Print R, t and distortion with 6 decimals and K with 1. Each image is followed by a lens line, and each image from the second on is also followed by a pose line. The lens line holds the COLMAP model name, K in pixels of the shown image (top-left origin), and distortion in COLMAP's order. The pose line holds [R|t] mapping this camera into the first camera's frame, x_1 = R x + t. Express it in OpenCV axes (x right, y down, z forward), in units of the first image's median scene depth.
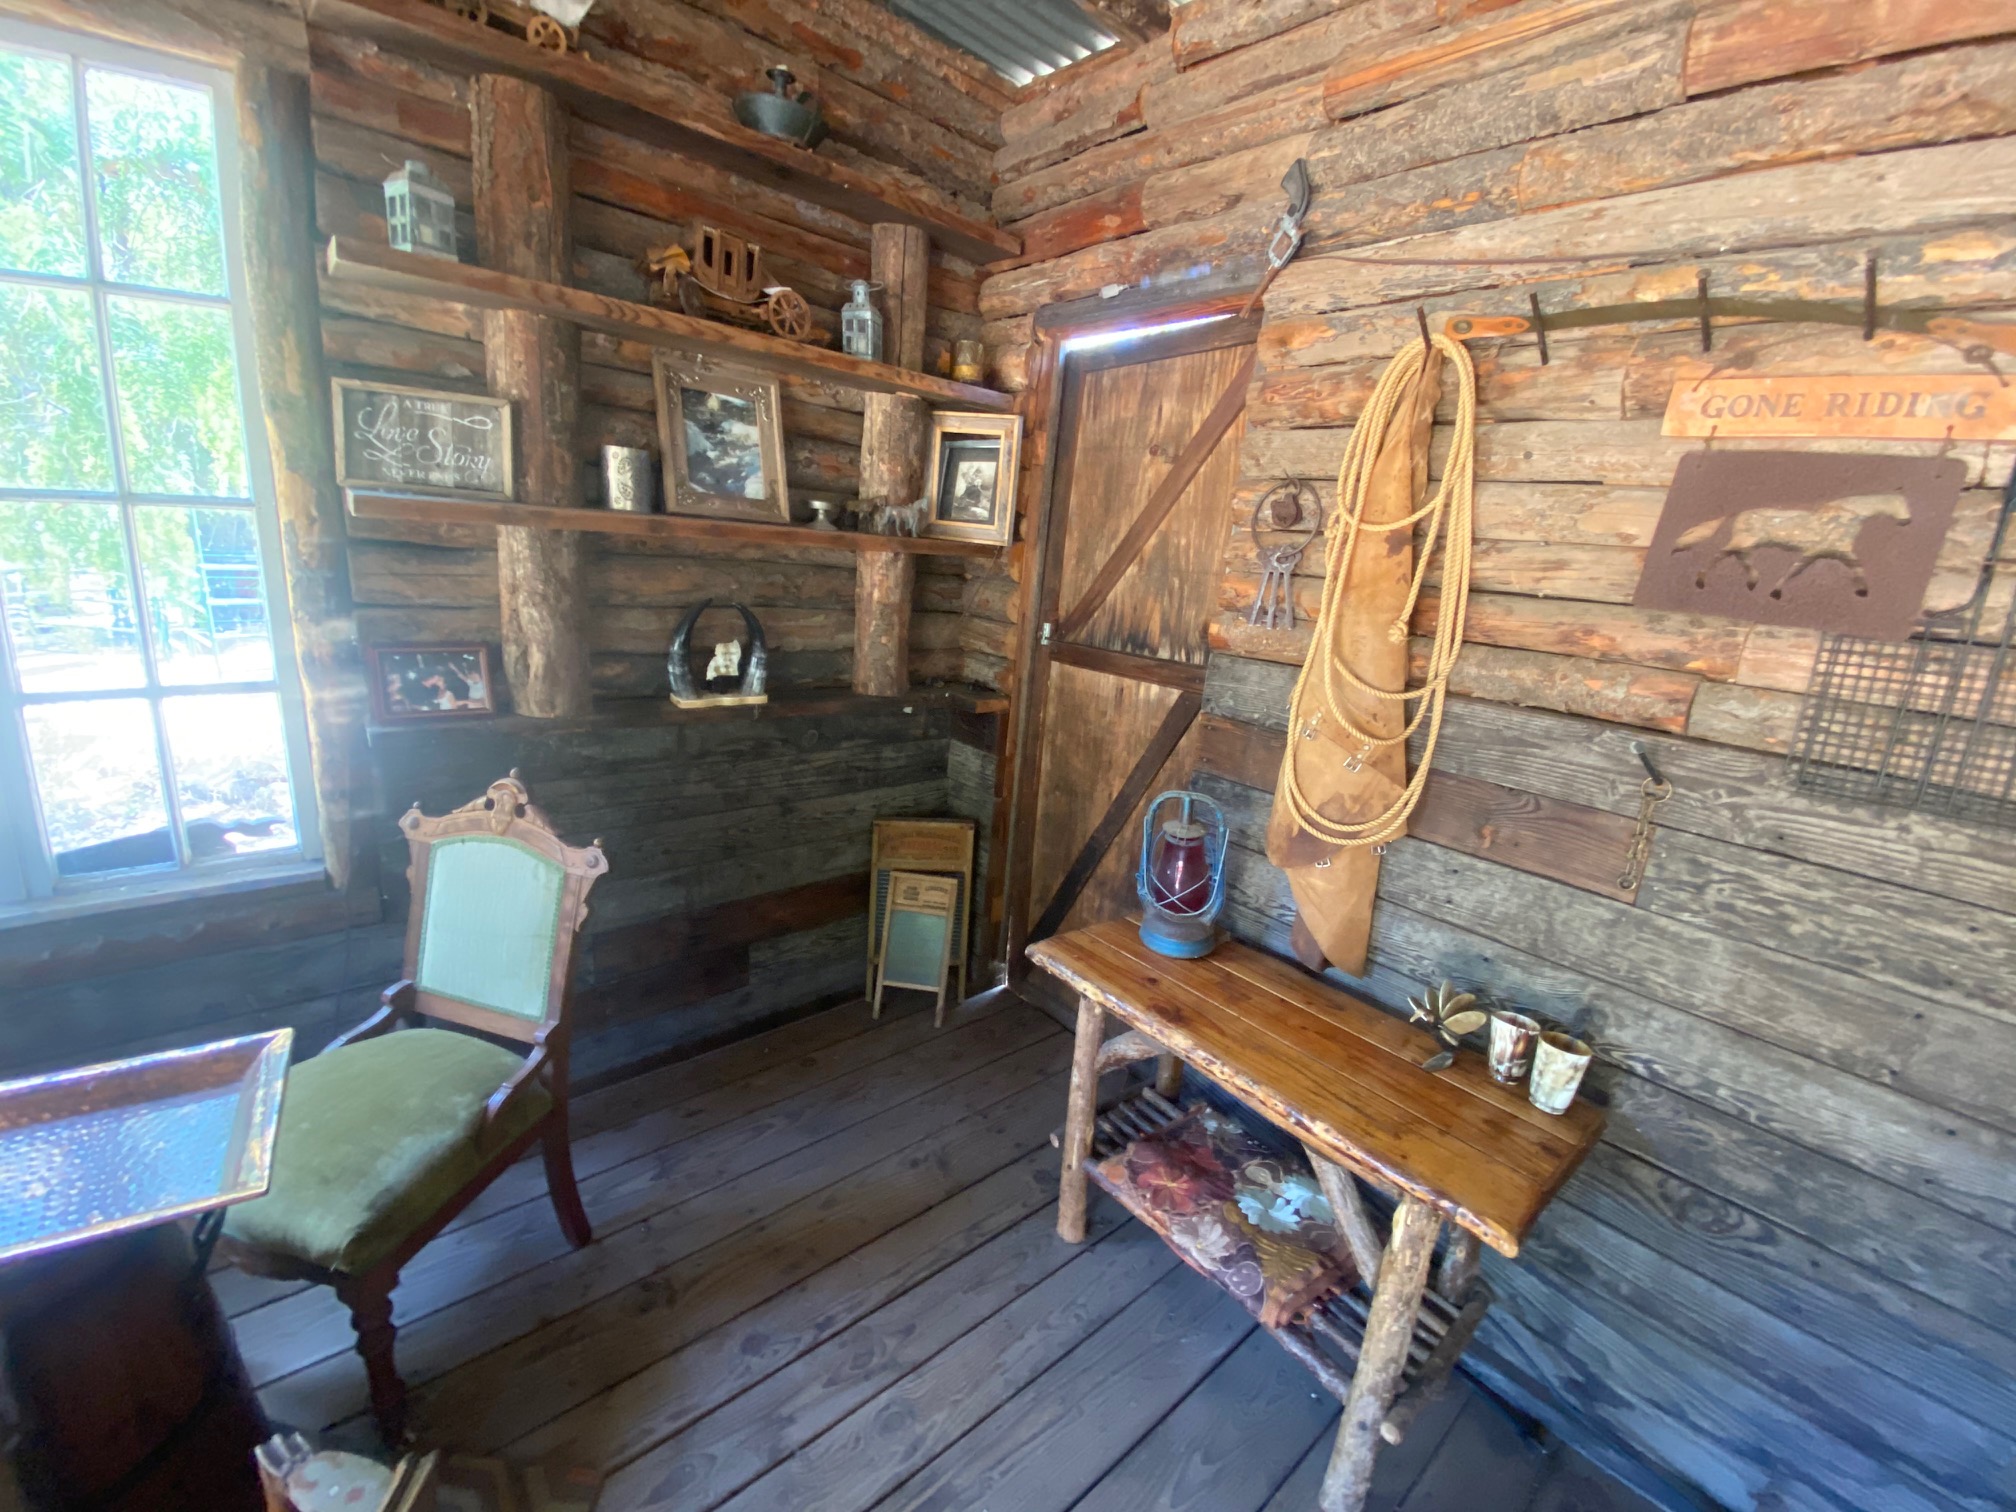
lens RADIAL K [[845.1, 0, 978.3], [0, 845.1, 758.2], [0, 0, 1]] dist [0.028063, -0.025362]
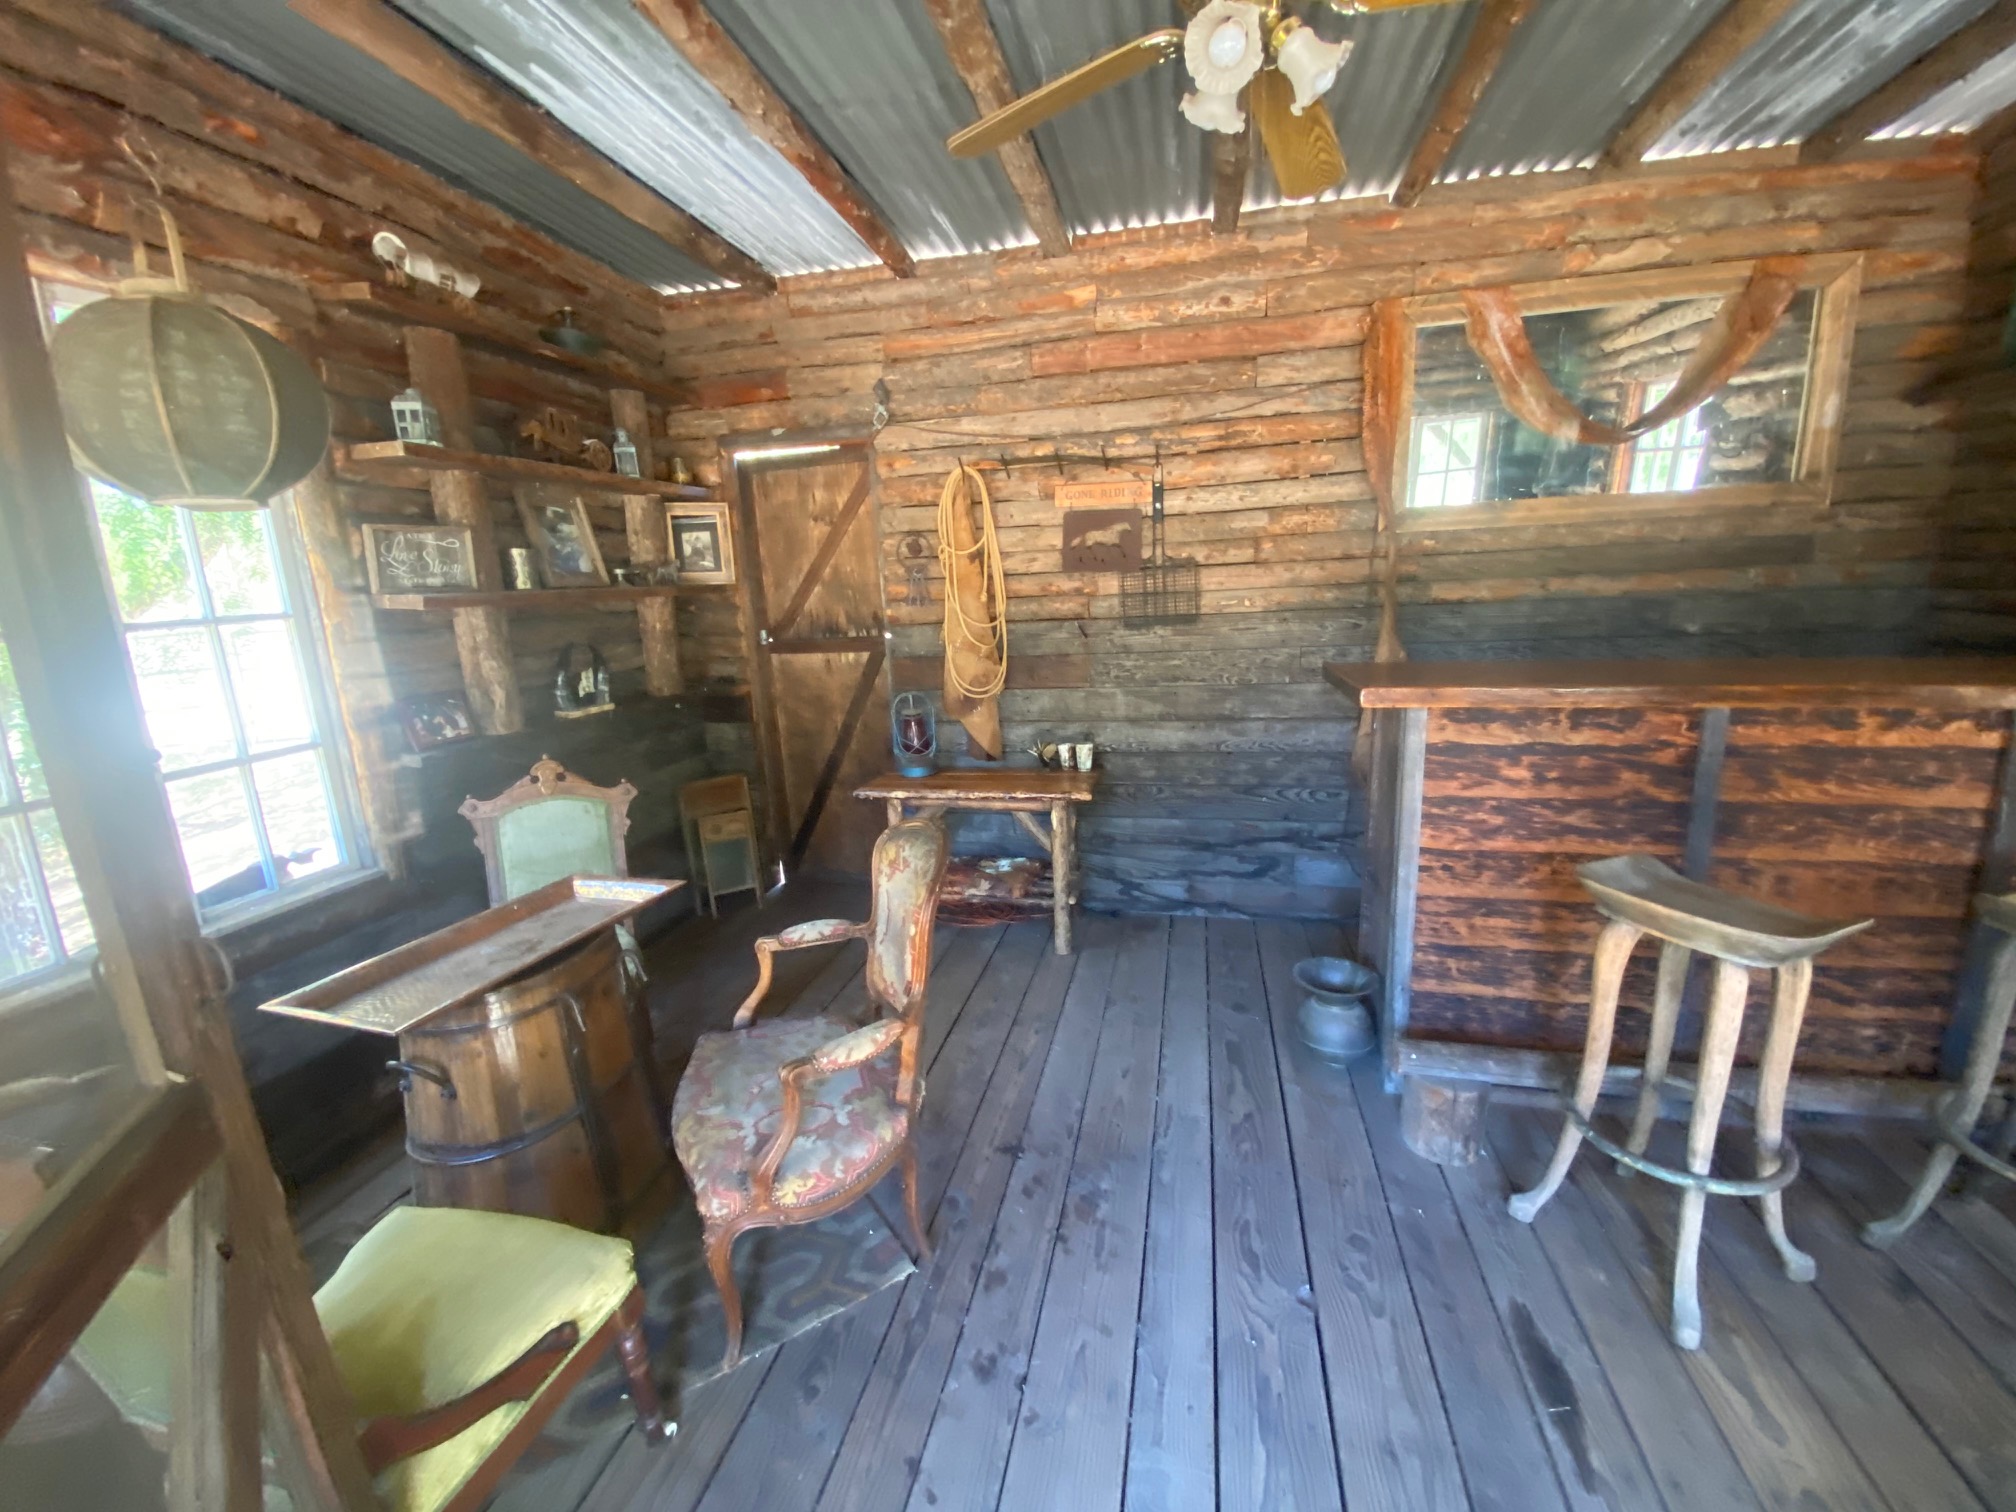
lens RADIAL K [[818.3, 0, 1004.2], [0, 818.3, 756.1], [0, 0, 1]] dist [0.026245, -0.022365]
pose [[0.803603, -0.238302, 0.545375, -0.653321], [0.251050, 0.966554, 0.052418, 0.140999], [-0.539626, 0.094793, 0.836551, -0.705574]]
